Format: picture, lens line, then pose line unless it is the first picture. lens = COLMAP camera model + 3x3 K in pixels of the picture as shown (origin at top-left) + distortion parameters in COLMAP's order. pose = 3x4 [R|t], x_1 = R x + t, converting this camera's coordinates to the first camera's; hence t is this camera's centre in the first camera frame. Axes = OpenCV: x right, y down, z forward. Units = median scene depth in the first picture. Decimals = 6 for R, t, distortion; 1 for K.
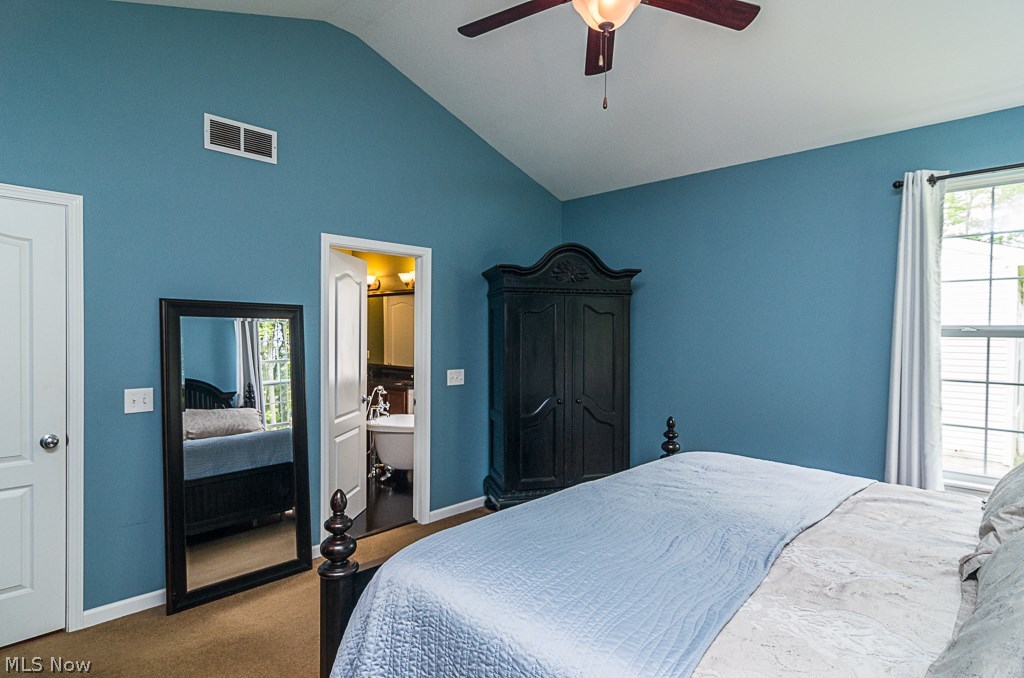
lens RADIAL K [[574.0, 0, 513.6], [0, 574.0, 327.2], [0, 0, 1]] dist [0.001779, 0.000021]
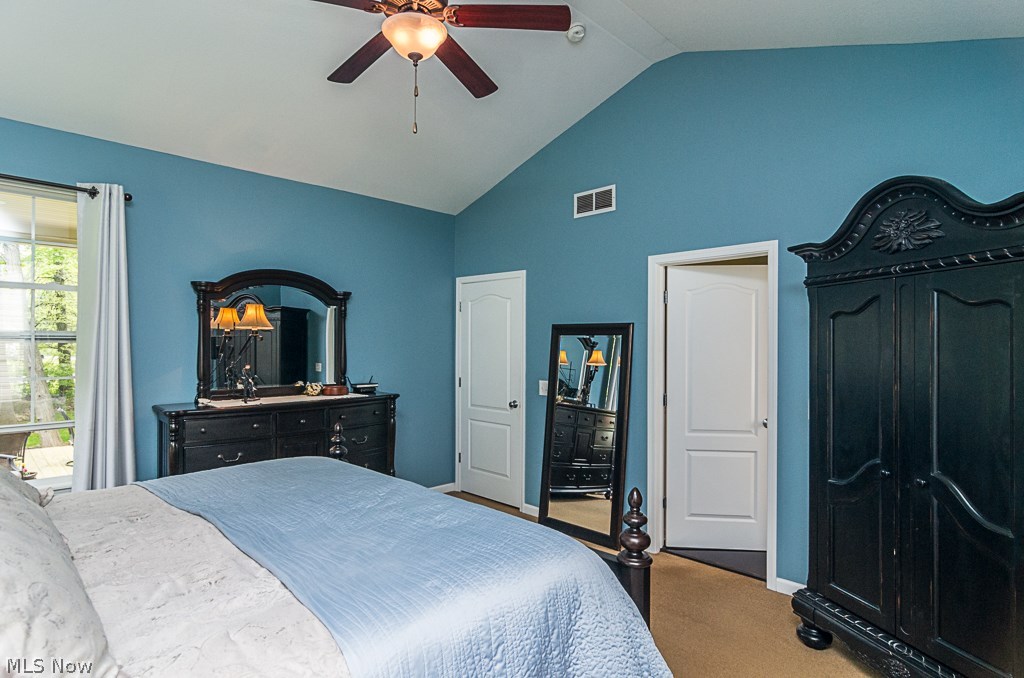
lens RADIAL K [[555.2, 0, 515.3], [0, 555.2, 342.4], [0, 0, 1]] dist [-0.000135, 0.001359]
pose [[-0.053176, -0.004689, -0.998574, 0.801086], [0.008835, 0.999948, -0.005166, 0.006384], [0.998546, -0.009097, -0.053132, 0.851464]]
